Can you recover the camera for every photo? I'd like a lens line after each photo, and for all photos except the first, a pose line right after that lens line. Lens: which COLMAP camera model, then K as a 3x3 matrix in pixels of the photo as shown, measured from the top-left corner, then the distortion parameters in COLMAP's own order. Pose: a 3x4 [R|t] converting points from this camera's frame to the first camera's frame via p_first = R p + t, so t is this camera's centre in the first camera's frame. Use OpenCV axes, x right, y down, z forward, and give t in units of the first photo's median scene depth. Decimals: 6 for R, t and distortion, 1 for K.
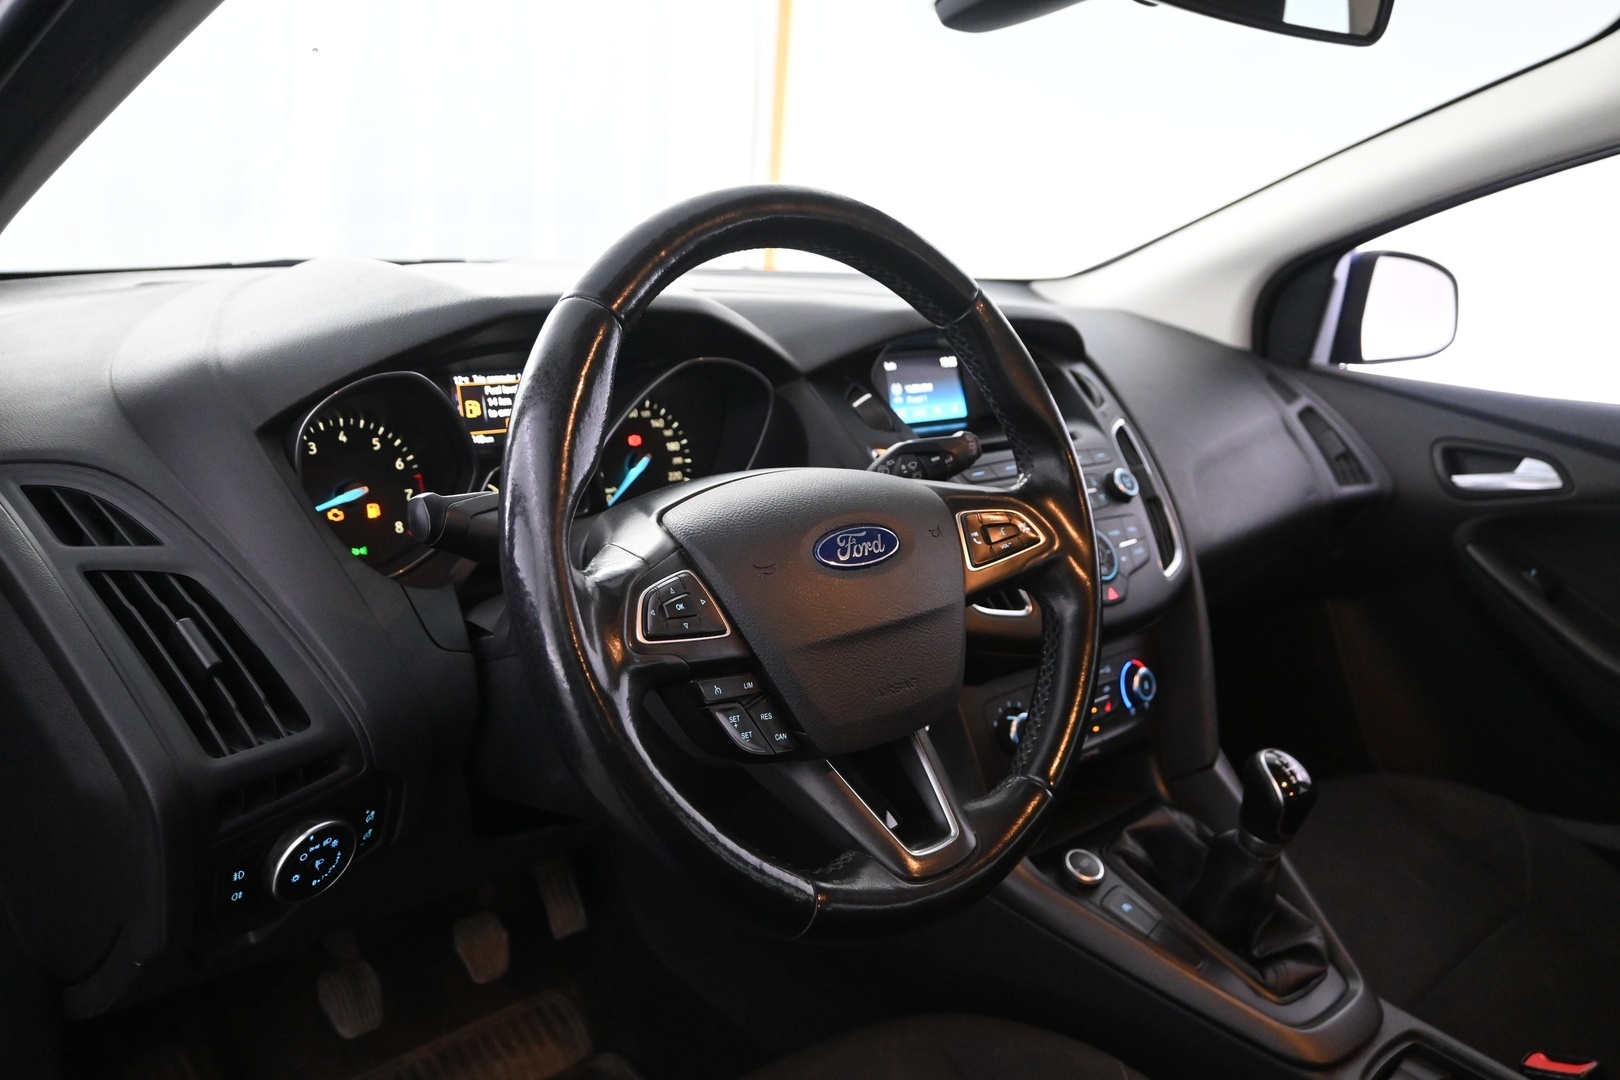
lens RADIAL K [[1287.5, 0, 810.0], [0, 1287.5, 540.0], [0, 0, 1]] dist [-0.000173, 0.000683]
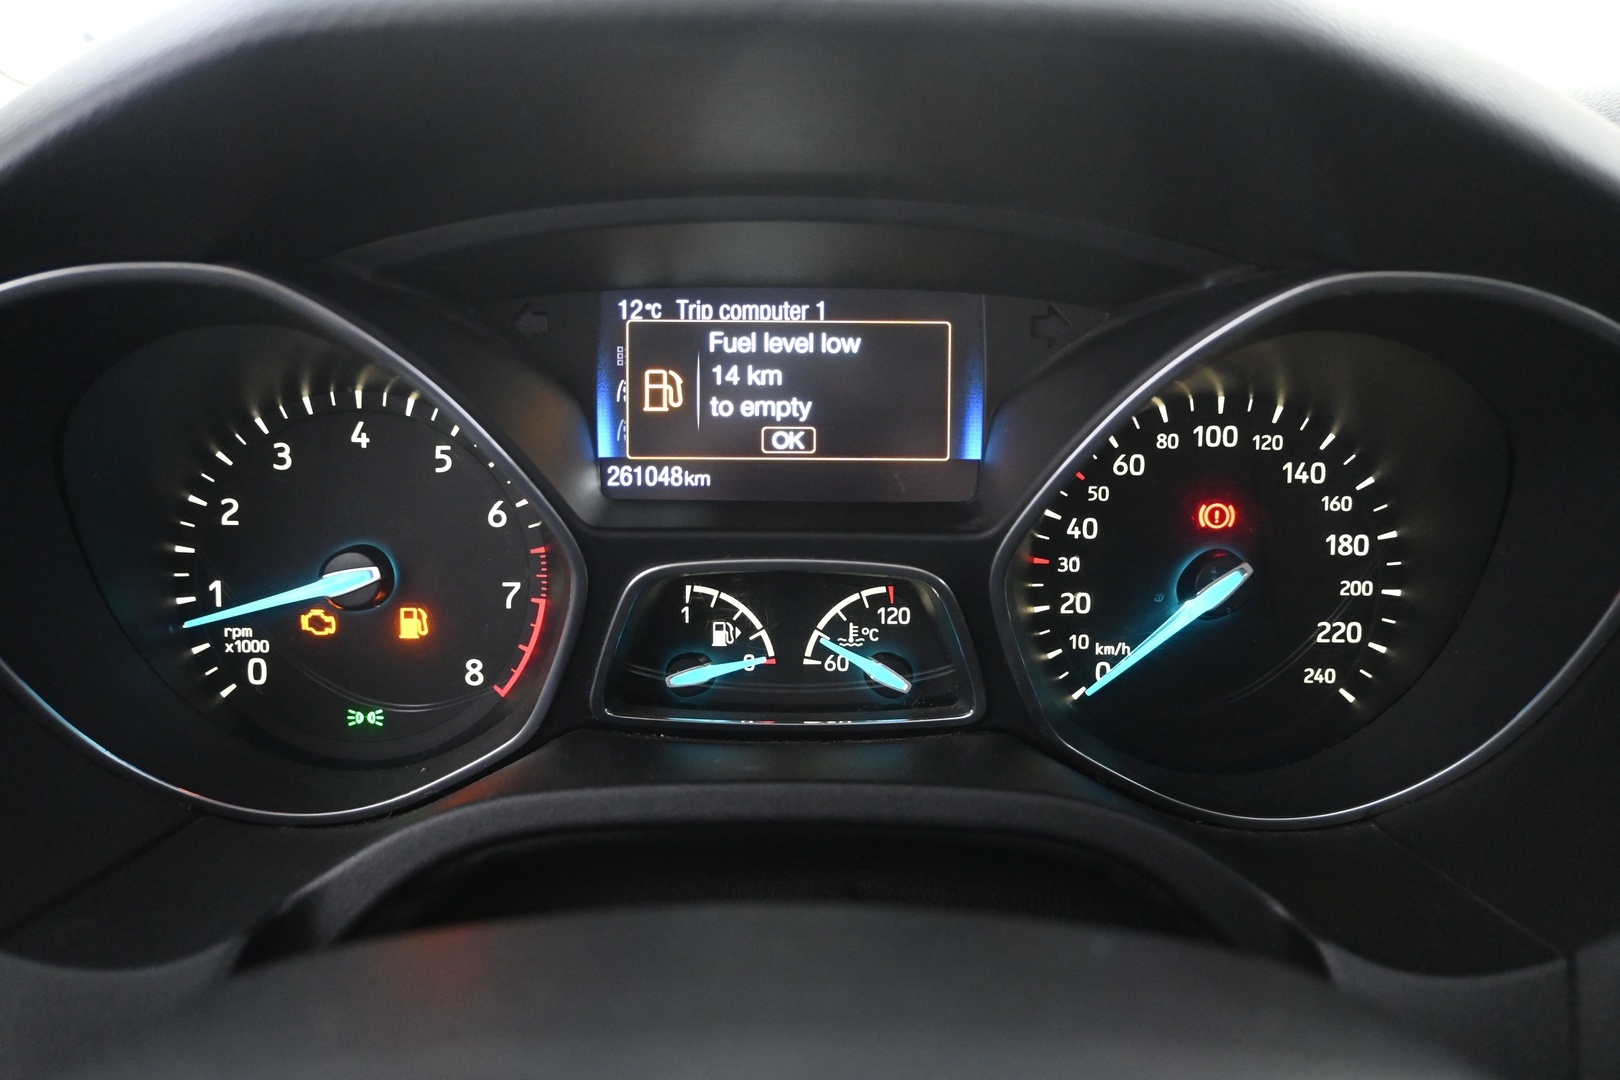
lens RADIAL K [[1360.7, 0, 810.0], [0, 1360.7, 540.0], [0, 0, 1]] dist [-0.049806, -0.000424]
pose [[0.734736, 0.156566, -0.660038, 0.026640], [-0.135273, 0.987275, 0.083607, -0.097088], [0.664729, 0.027856, 0.746565, 0.737611]]
